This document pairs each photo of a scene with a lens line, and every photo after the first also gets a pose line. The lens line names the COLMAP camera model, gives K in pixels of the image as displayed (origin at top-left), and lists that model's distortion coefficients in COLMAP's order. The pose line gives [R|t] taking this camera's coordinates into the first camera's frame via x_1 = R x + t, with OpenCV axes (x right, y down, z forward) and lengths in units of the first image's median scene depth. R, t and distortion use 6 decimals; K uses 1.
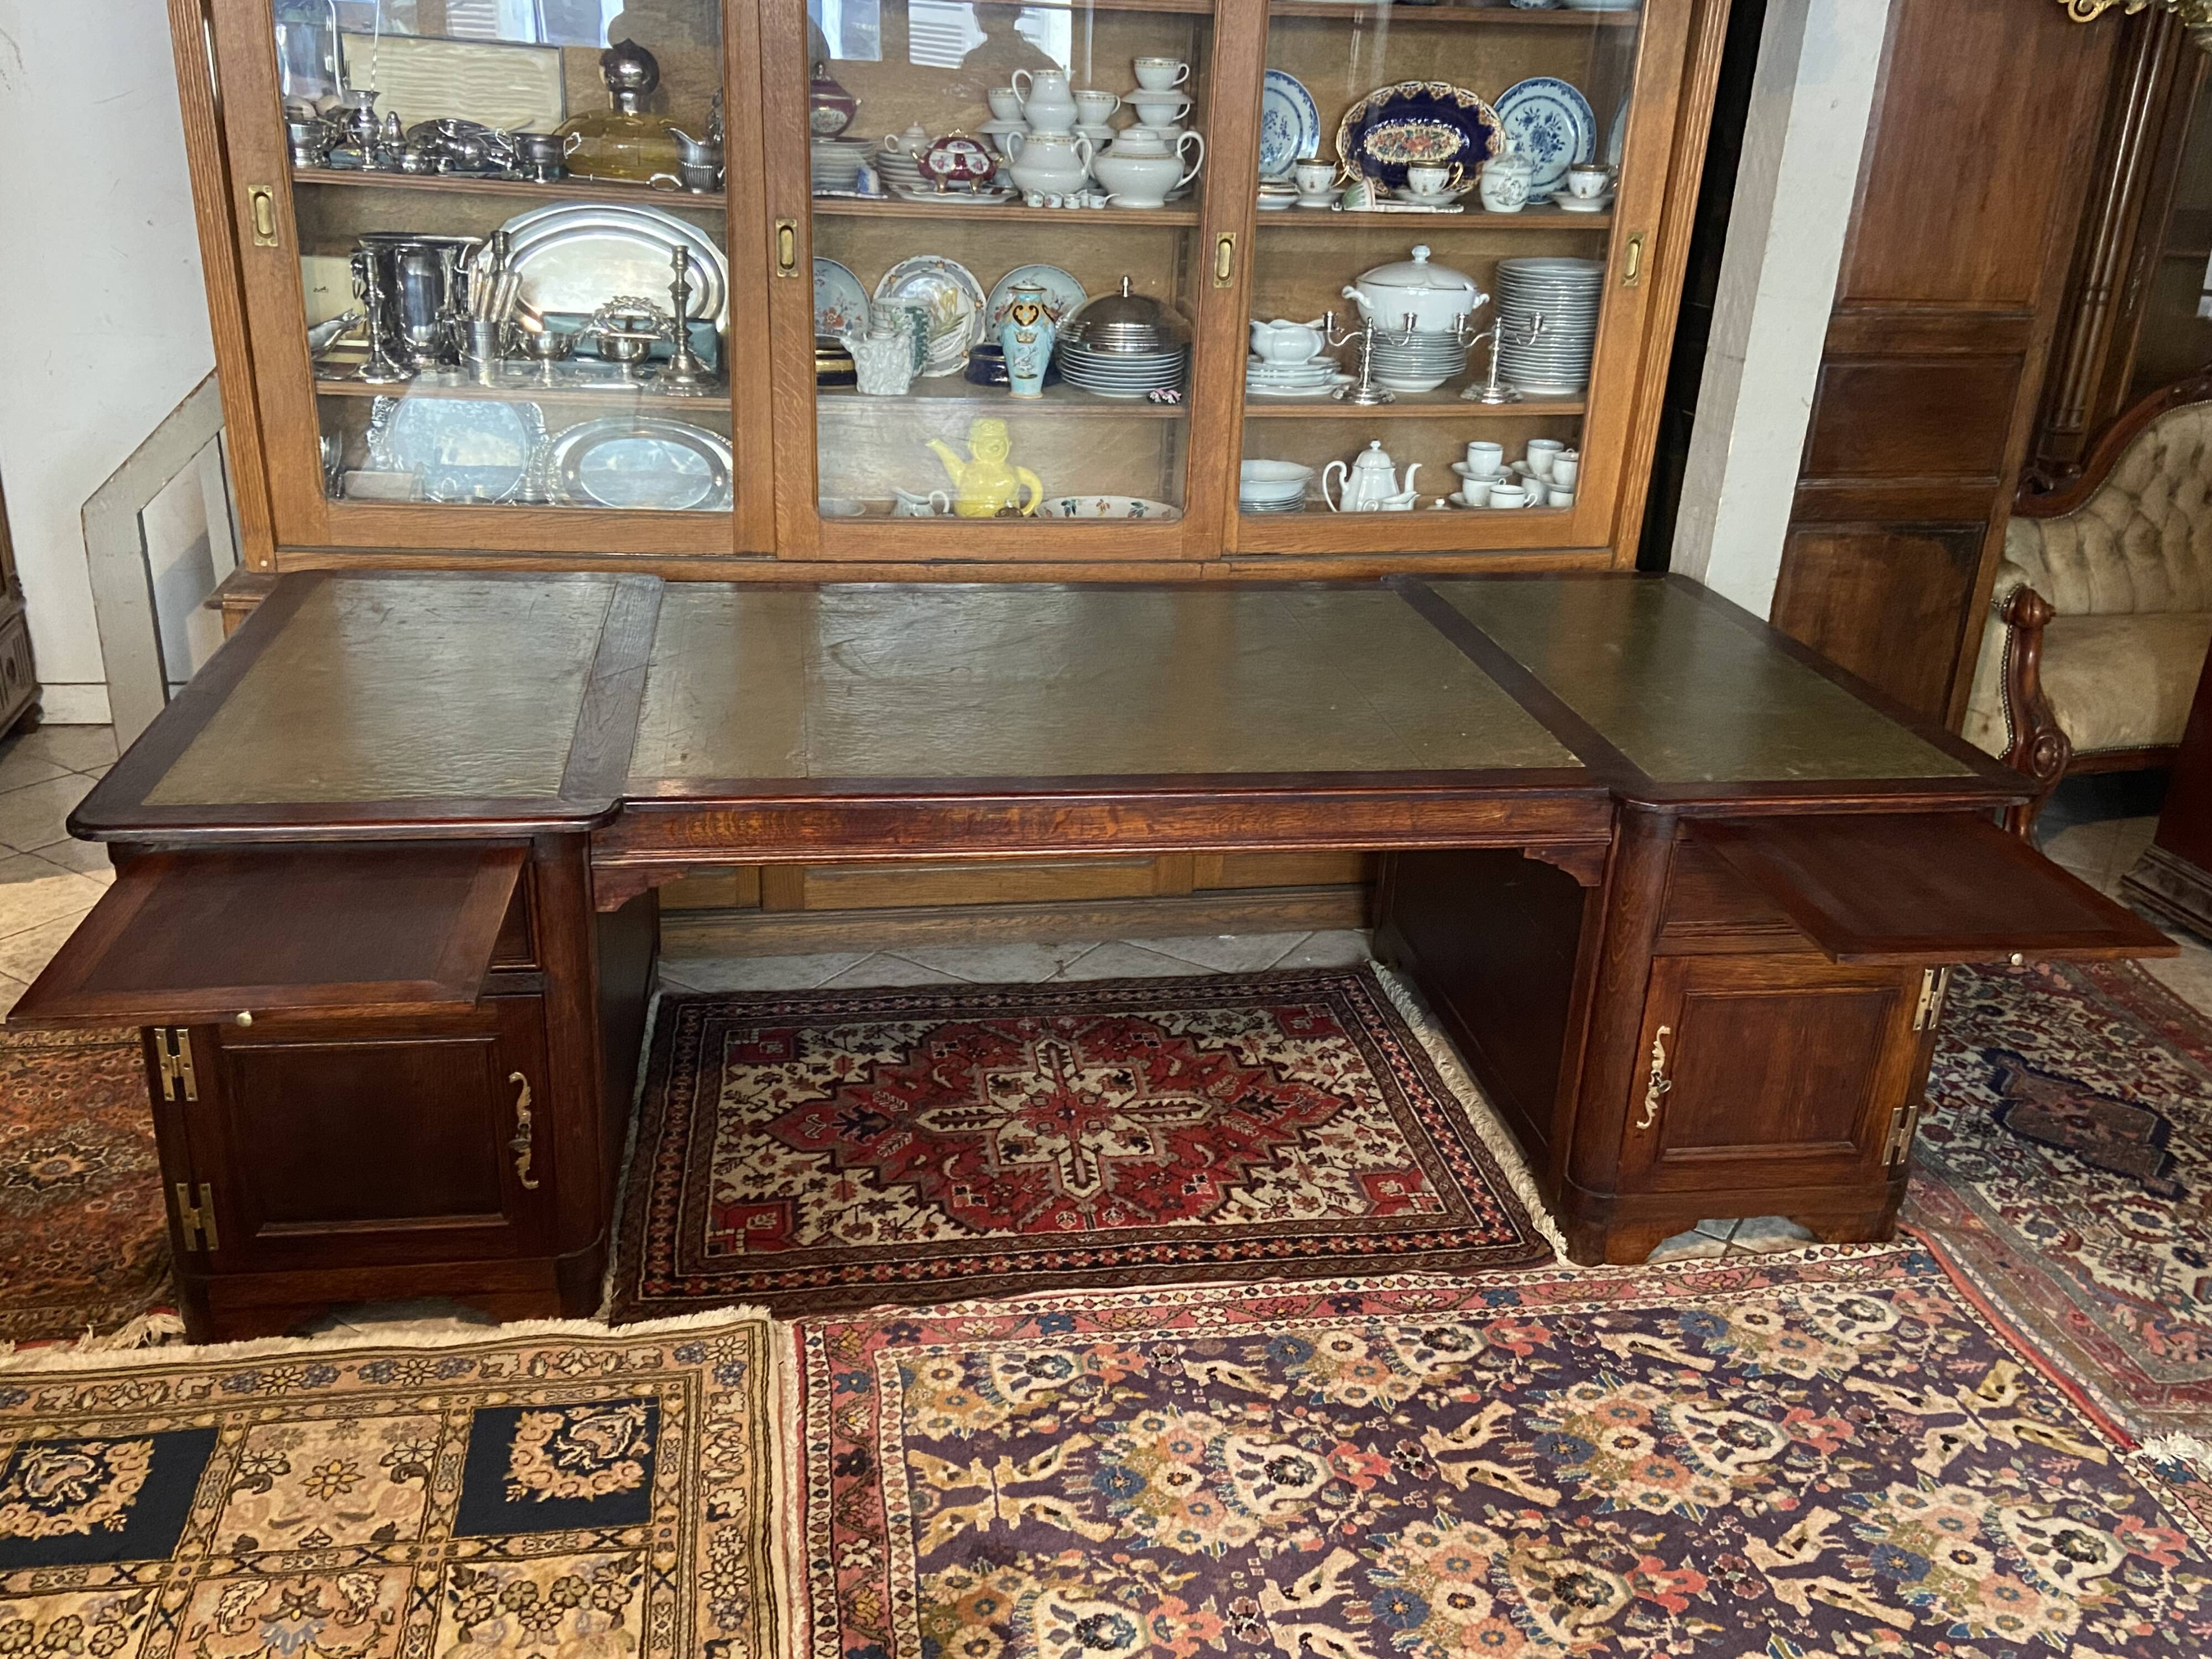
lens RADIAL K [[1896.6, 0, 1122.8], [0, 1896.6, 832.6], [0, 0, 1]] dist [0.137295, -0.185205]
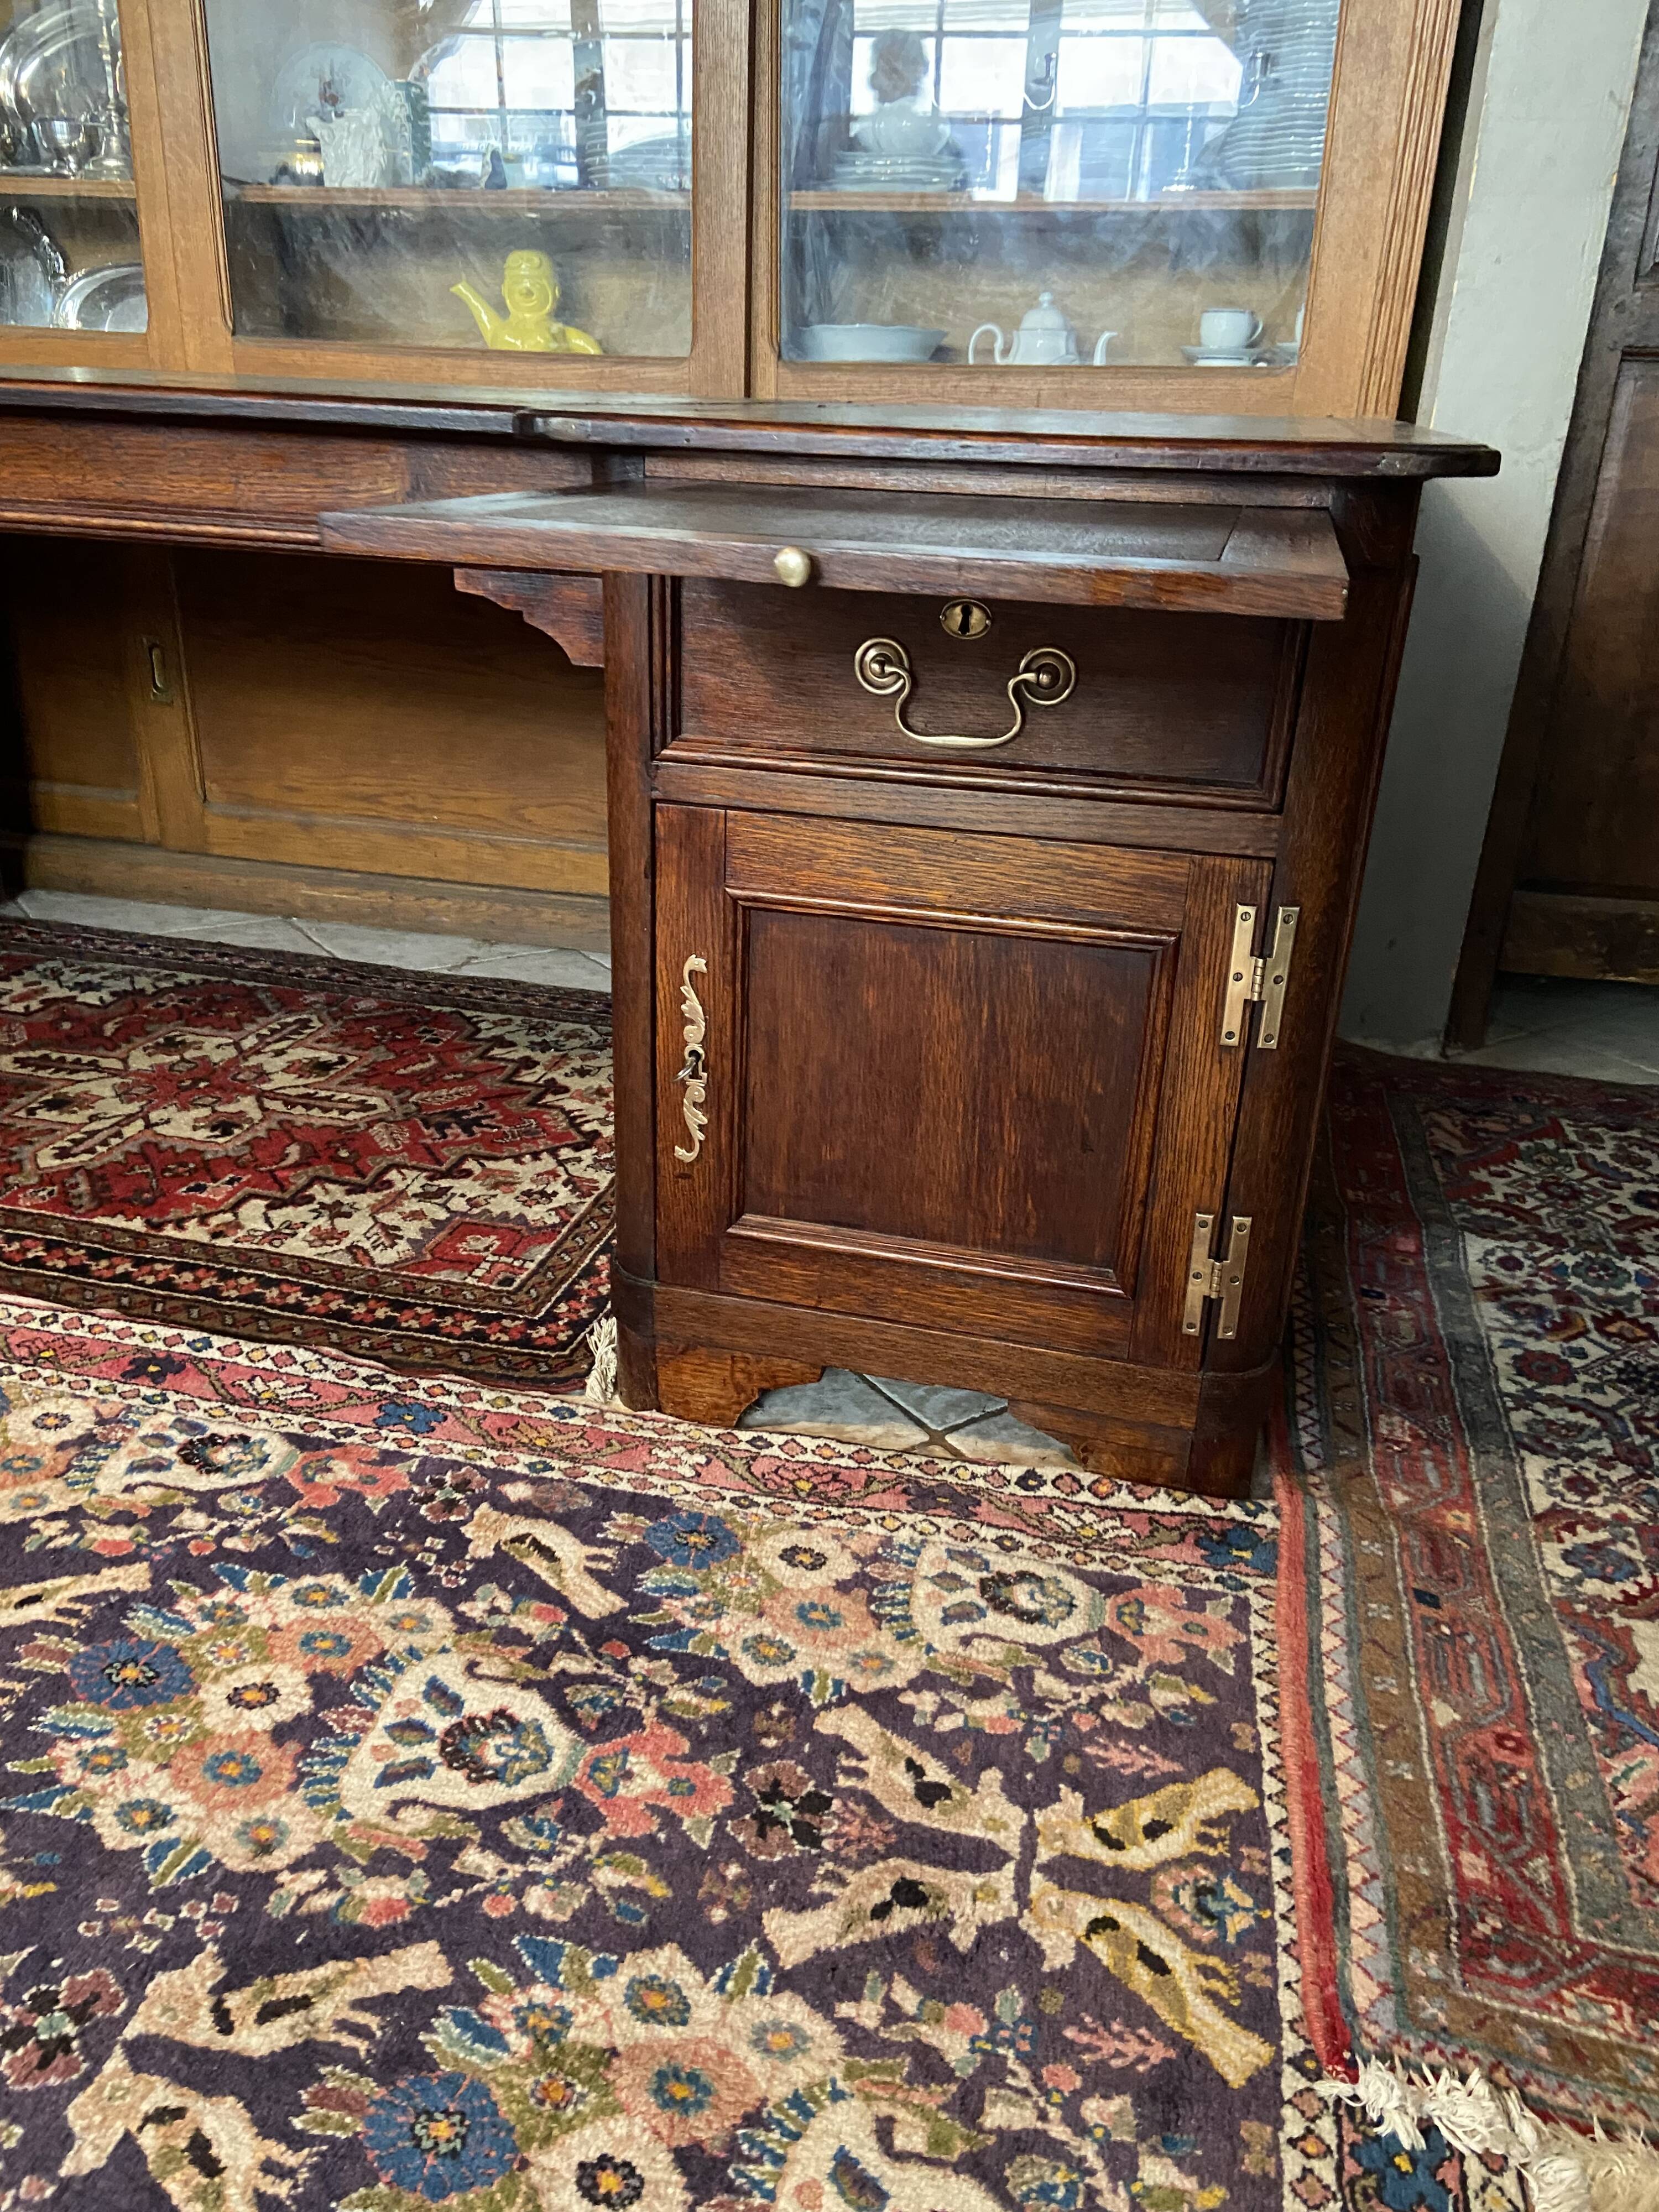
lens RADIAL K [[1686.1, 0, 817.5], [0, 1686.1, 1092.2], [0, 0, 1]] dist [0.143039, -0.169147]
pose [[0.912499, 0.142217, -0.383563, 0.488015], [-0.149085, 0.988752, 0.011933, 0.125776], [0.380945, 0.046295, 0.923438, 0.584970]]
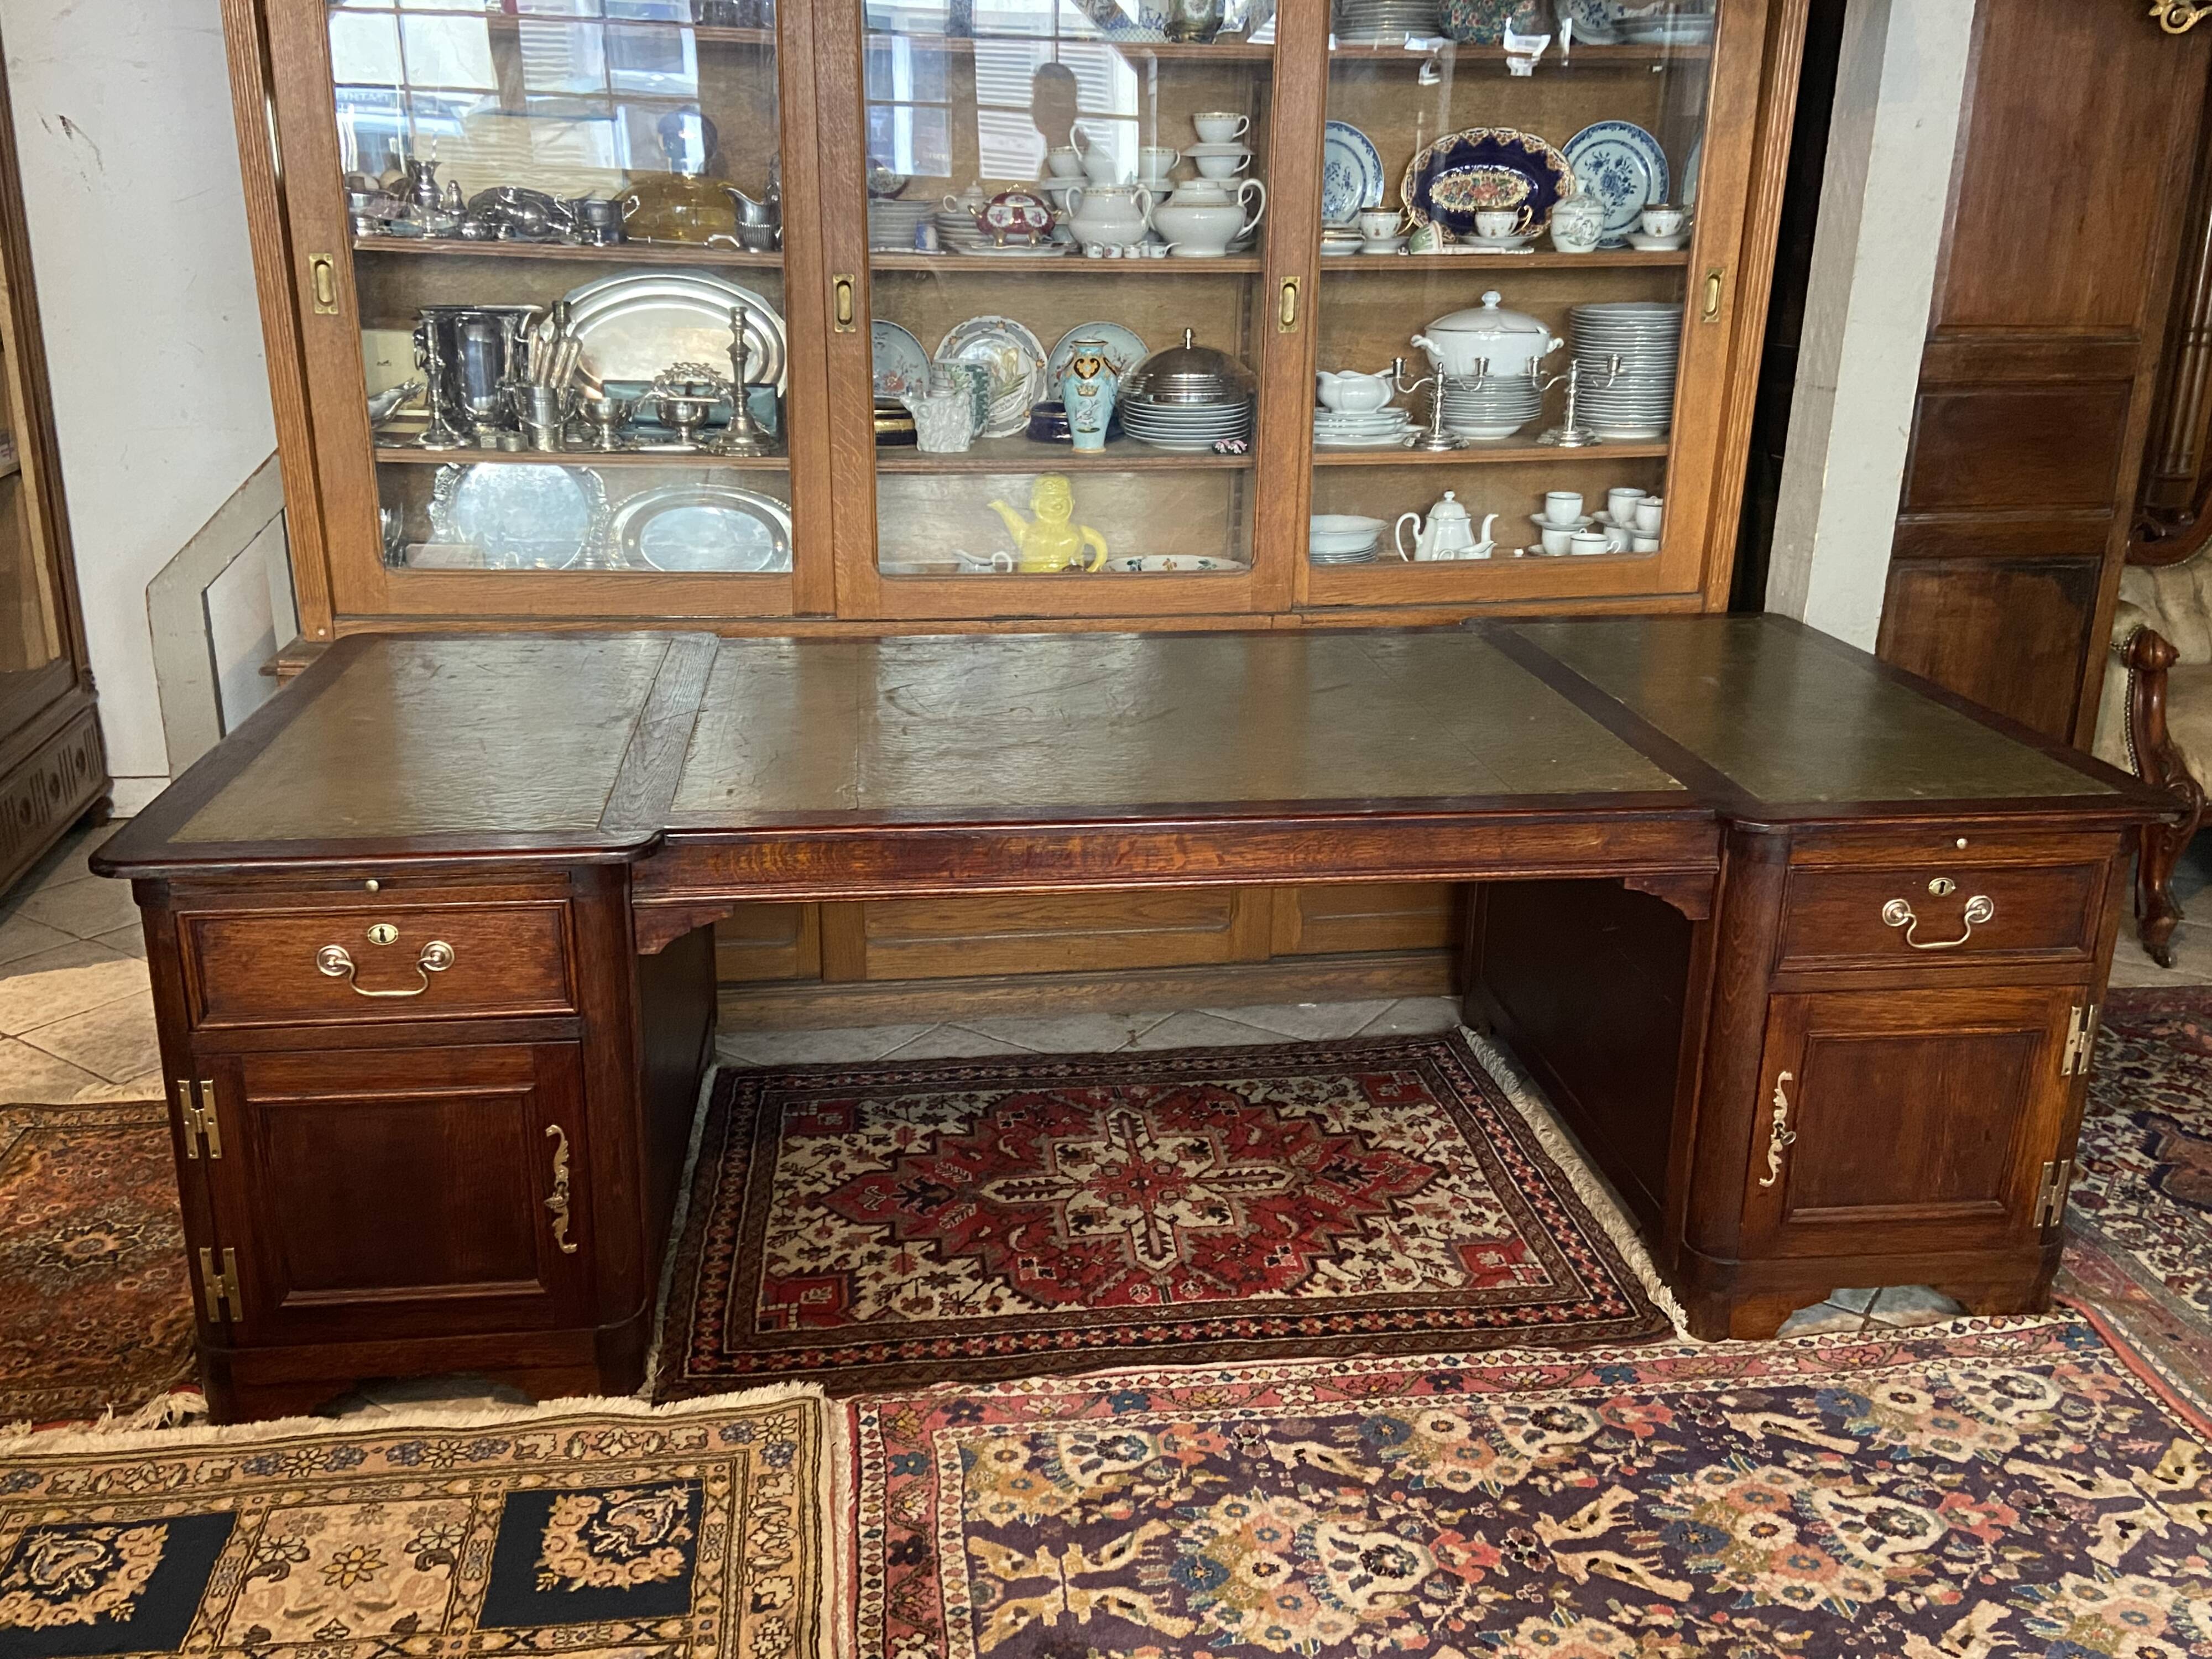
lens RADIAL K [[1895.9, 0, 1115.5], [0, 1895.9, 811.8], [0, 0, 1]] dist [0.135878, -0.182713]
pose [[0.998765, -0.018830, -0.045973, 0.006118], [0.015276, 0.996954, -0.076483, 0.041917], [0.047273, 0.075686, 0.996010, 0.054416]]
